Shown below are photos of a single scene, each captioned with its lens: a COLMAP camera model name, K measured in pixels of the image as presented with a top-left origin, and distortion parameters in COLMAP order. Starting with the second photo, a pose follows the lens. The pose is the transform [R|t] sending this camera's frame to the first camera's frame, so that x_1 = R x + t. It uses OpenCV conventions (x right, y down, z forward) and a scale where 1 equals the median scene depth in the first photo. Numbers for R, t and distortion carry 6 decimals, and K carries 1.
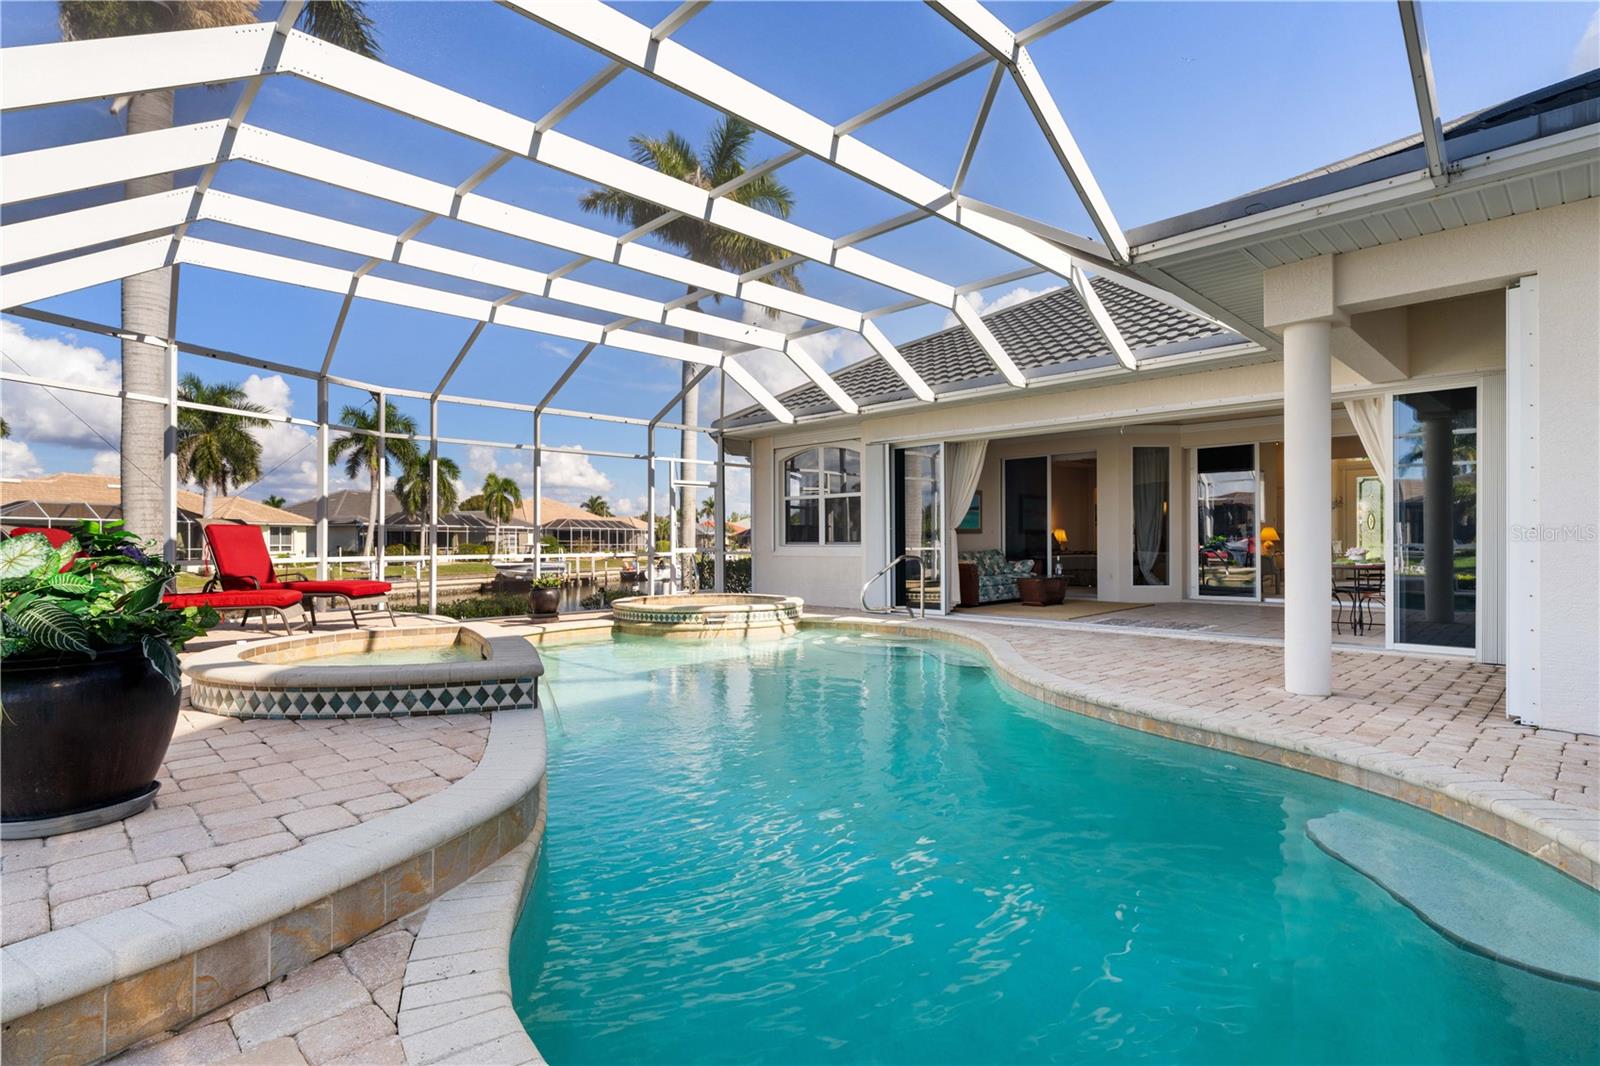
lens RADIAL K [[812.6, 0, 788.6], [0, 812.6, 526.1], [0, 0, 1]] dist [-0.005818, 0.000120]
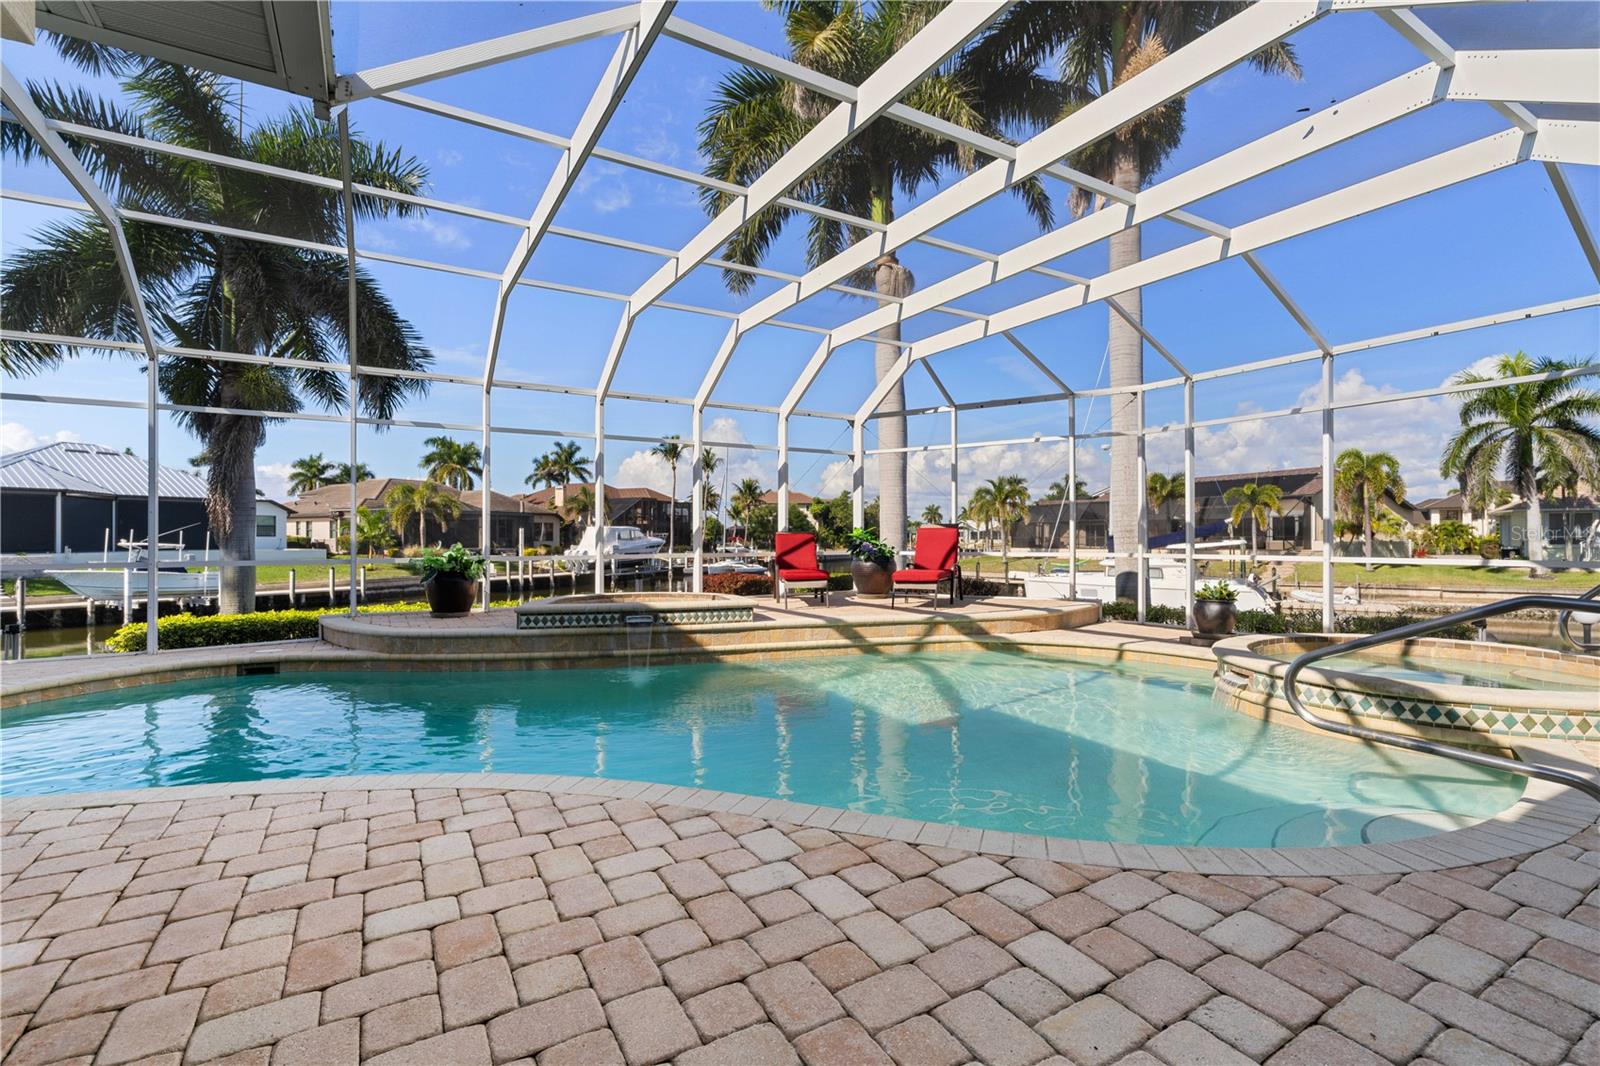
lens RADIAL K [[723.7, 0, 802.5], [0, 723.7, 528.8], [0, 0, 1]] dist [-0.010345, 0.004011]
pose [[-0.232300, -0.006356, -0.972623, 0.081921], [0.024586, 0.999621, -0.012404, 0.001283], [0.972333, -0.026794, -0.232056, 0.140695]]
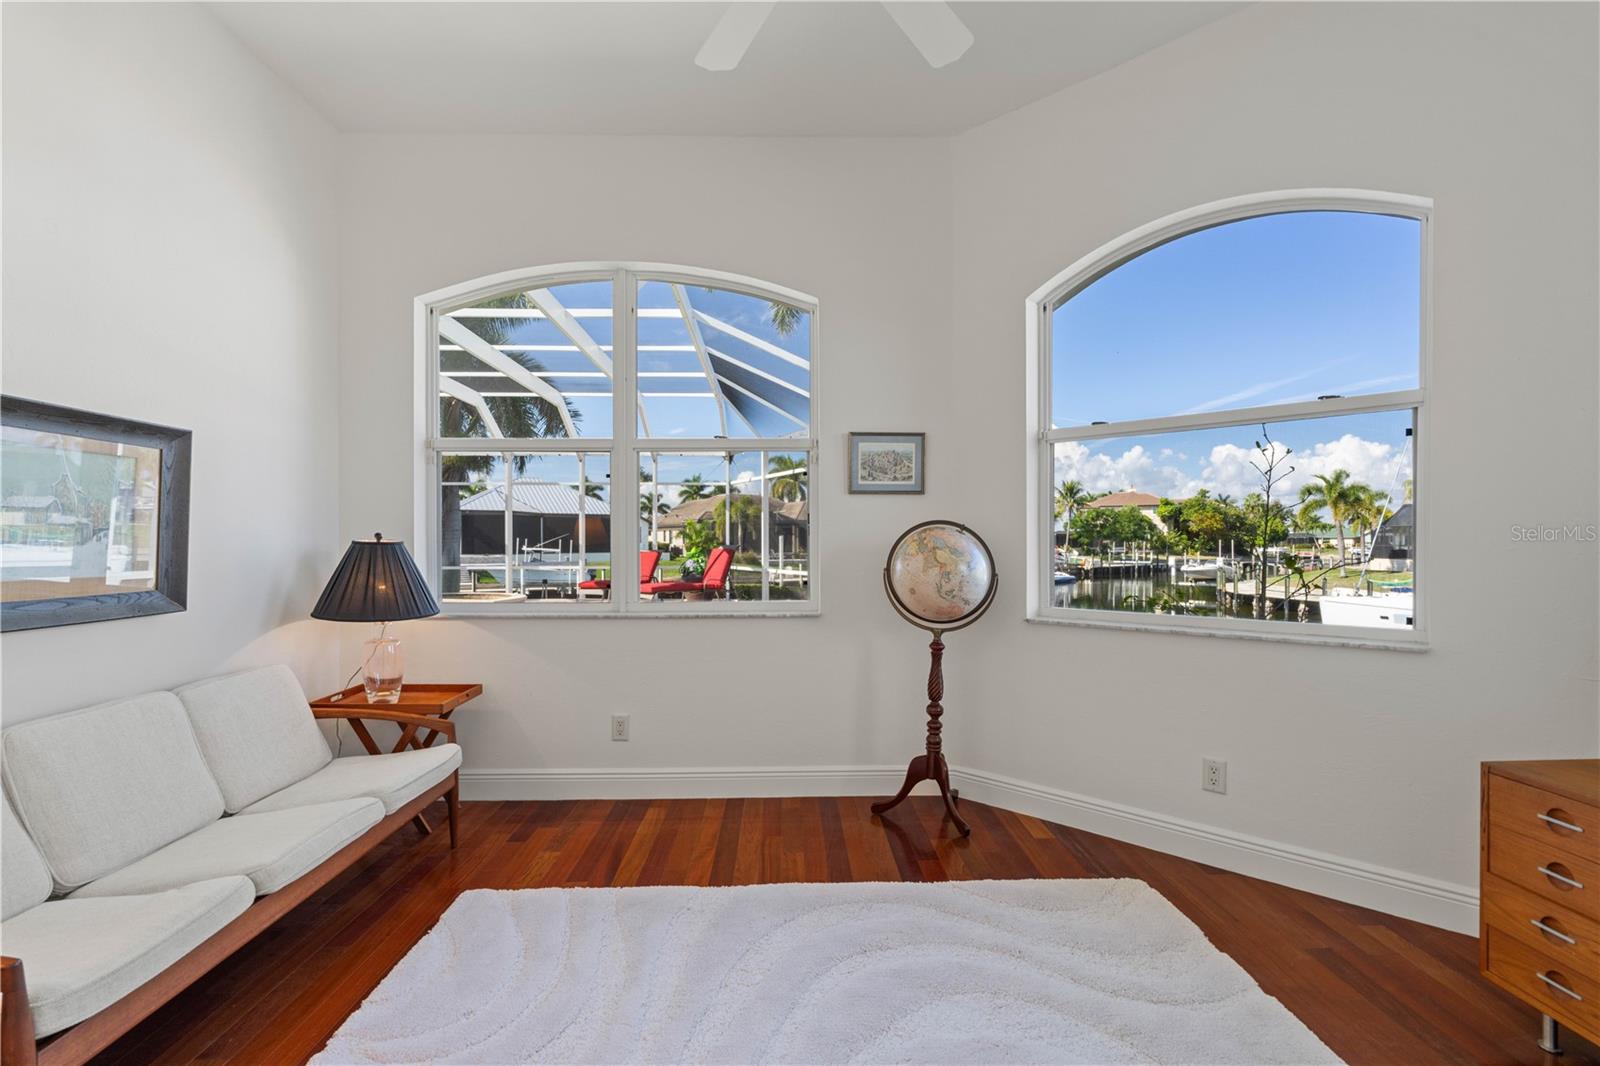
lens RADIAL K [[723.7, 0, 799.4], [0, 723.7, 545.9], [0, 0, 1]] dist [-0.010345, 0.004011]
pose [[-0.686709, 0.009543, -0.726870, 0.043034], [0.019673, 0.999792, -0.005460, 0.000441], [0.726666, -0.018050, -0.686754, 0.282620]]
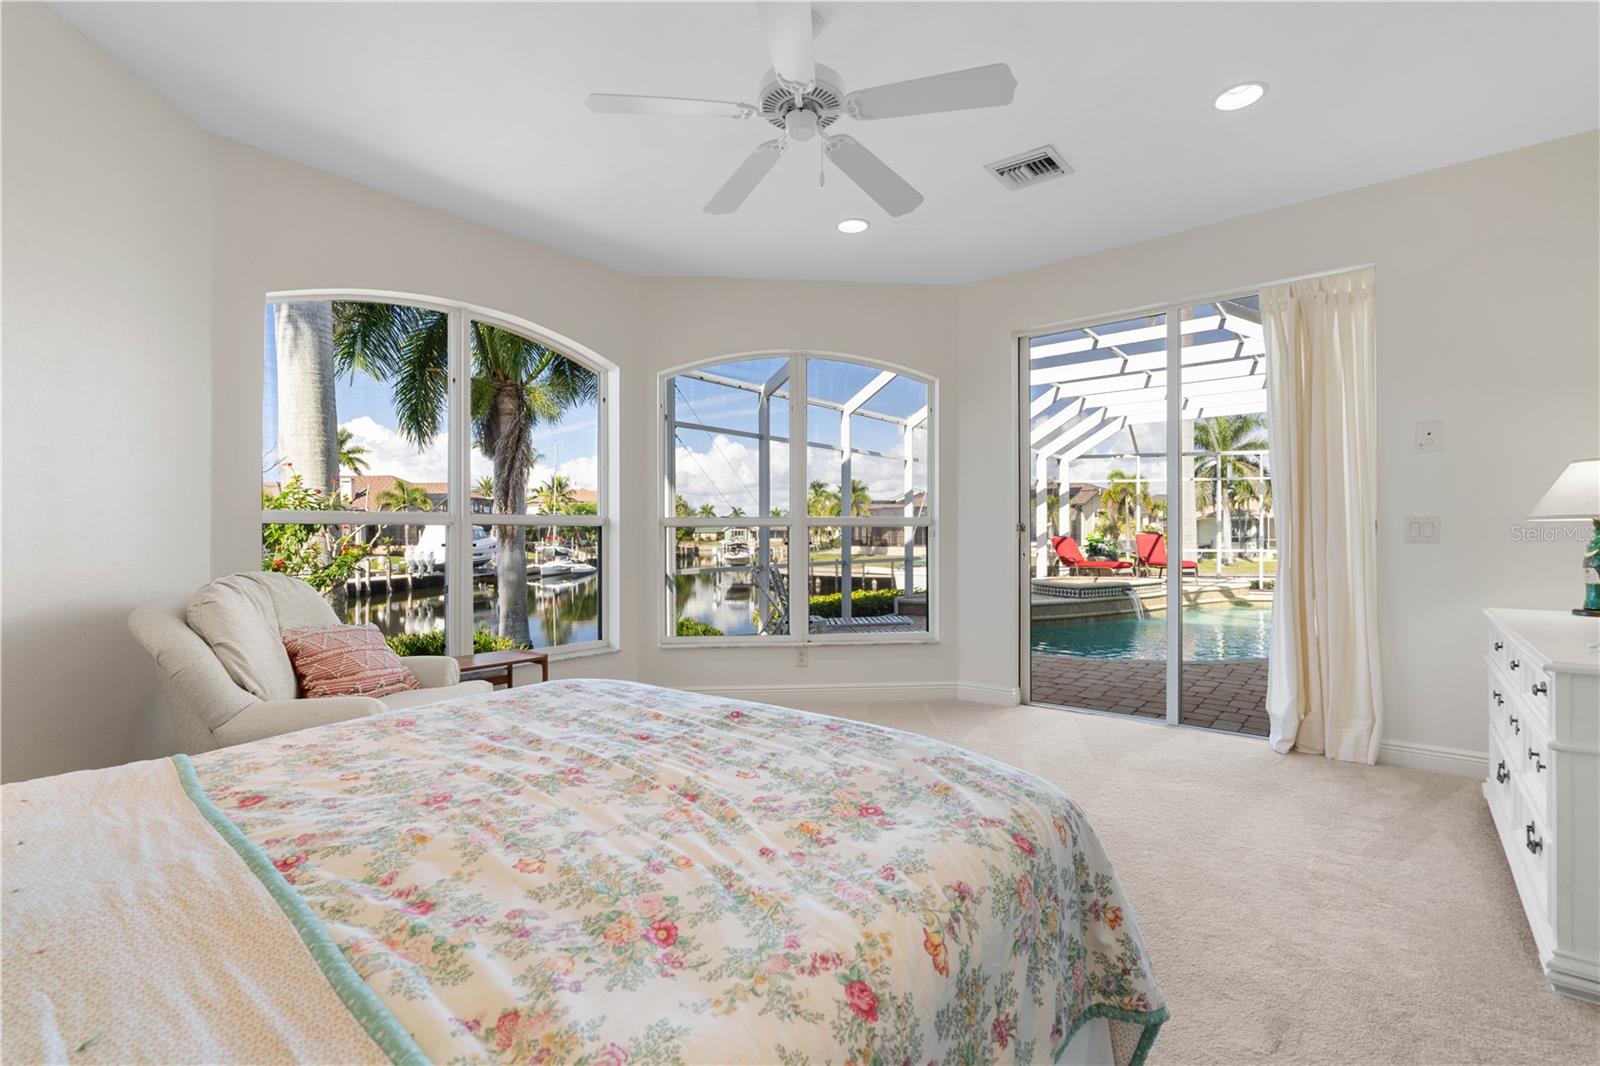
lens RADIAL K [[723.7, 0, 802.7], [0, 723.7, 530.7], [0, 0, 1]] dist [-0.010345, 0.004011]
pose [[0.124876, -0.002191, -0.992170, 0.152269], [0.023108, 0.999733, 0.000701, -0.004037], [0.991903, -0.023015, 0.124893, -0.023168]]
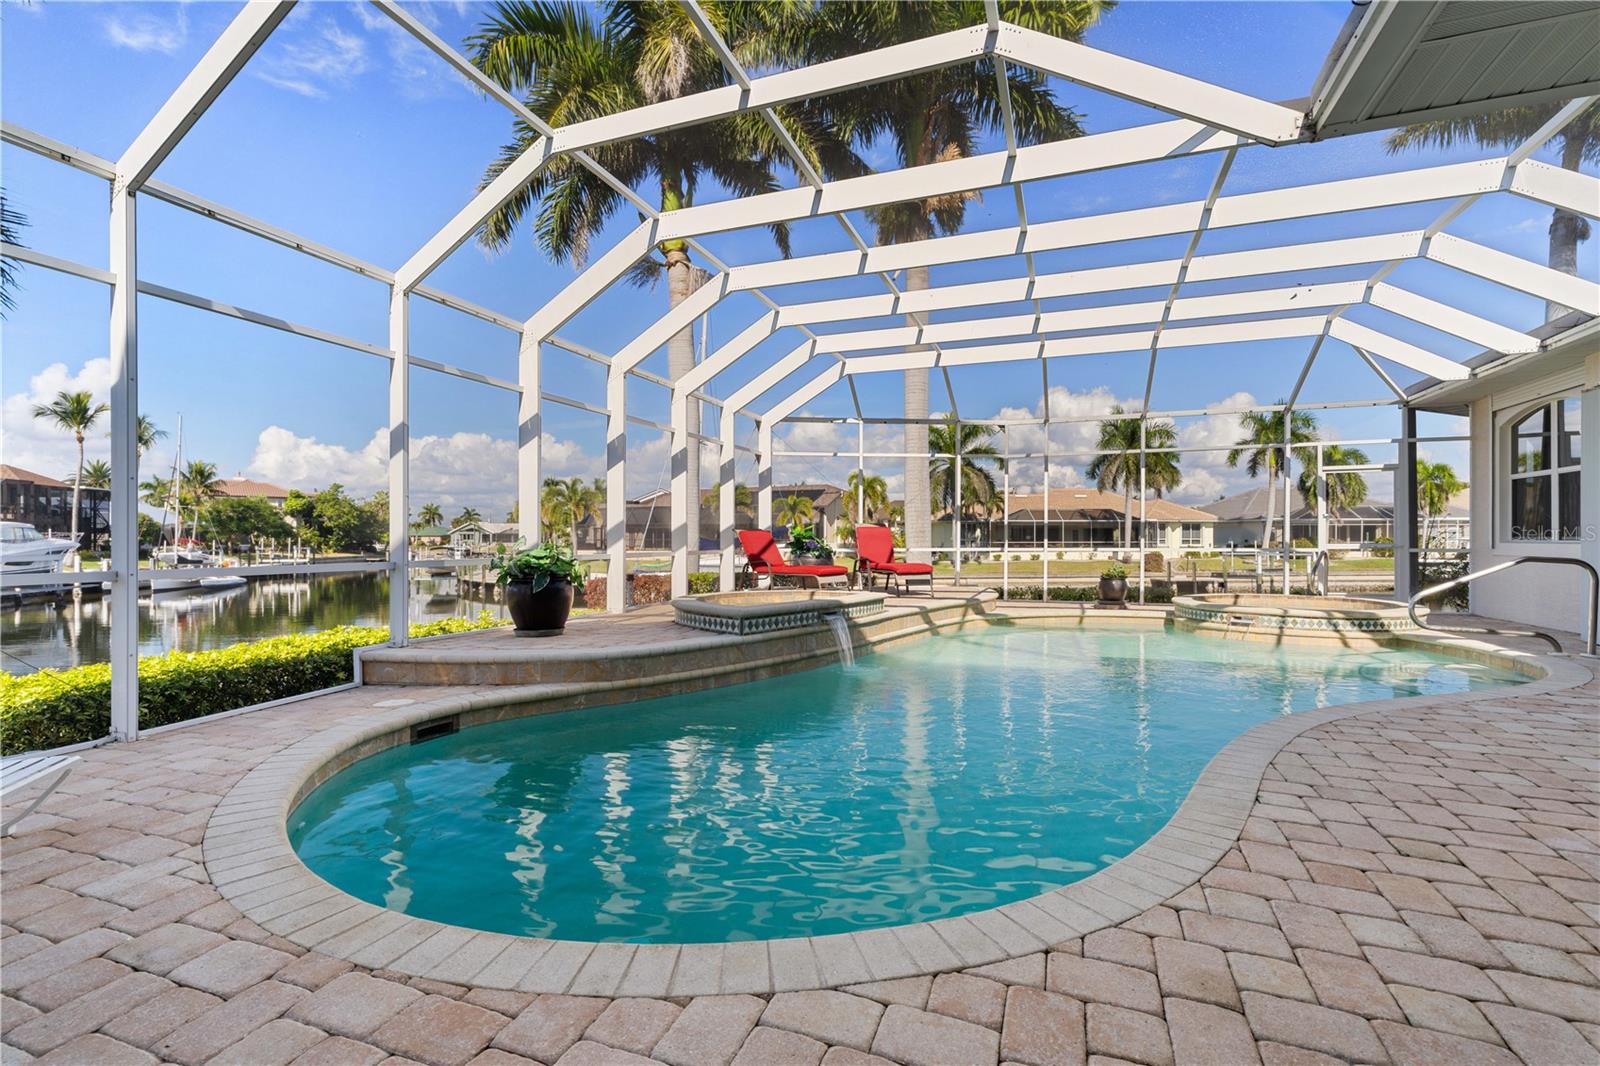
lens RADIAL K [[723.7, 0, 800.3], [0, 723.7, 559.2], [0, 0, 1]] dist [-0.010345, 0.004011]
pose [[0.433576, 0.028260, -0.900674, 0.072889], [0.018429, 0.999021, 0.040218, 0.000437], [0.900929, -0.034036, 0.432631, 0.033255]]
